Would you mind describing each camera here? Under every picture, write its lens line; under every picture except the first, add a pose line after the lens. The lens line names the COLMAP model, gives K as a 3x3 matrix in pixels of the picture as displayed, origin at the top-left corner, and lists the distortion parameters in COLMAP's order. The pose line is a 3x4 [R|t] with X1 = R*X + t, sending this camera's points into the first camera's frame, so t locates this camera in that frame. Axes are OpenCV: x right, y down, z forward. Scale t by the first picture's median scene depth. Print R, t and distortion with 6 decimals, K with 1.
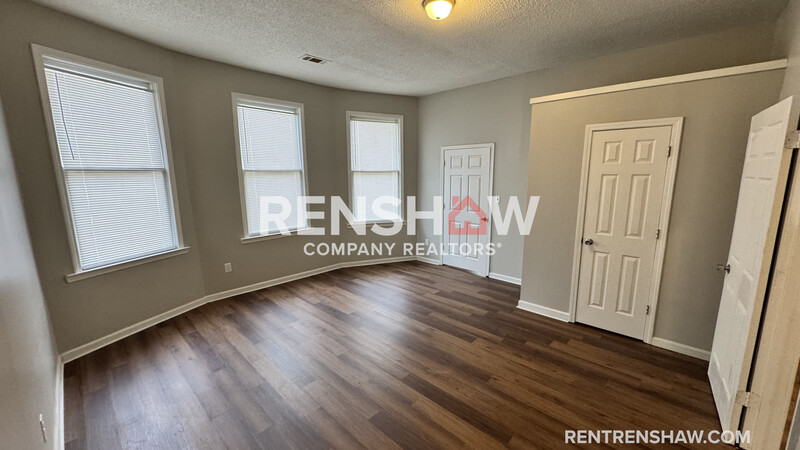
lens RADIAL K [[315.2, 0, 400.0], [0, 315.2, 225.0], [0, 0, 1]] dist [0.000132, 0.000119]
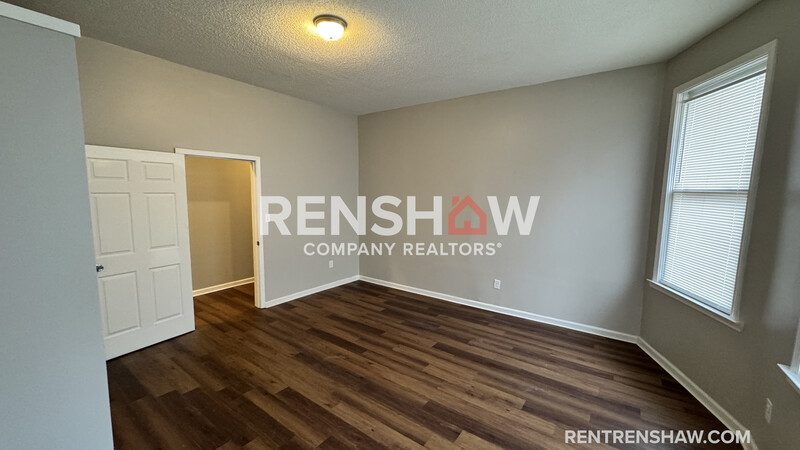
lens RADIAL K [[315.2, 0, 400.0], [0, 315.2, 225.0], [0, 0, 1]] dist [0.000132, 0.000119]
pose [[-0.990564, 0.009251, -0.136736, 0.036558], [-0.029685, 0.959551, 0.279967, -0.309326], [0.133795, 0.281384, -0.950222, 1.761093]]
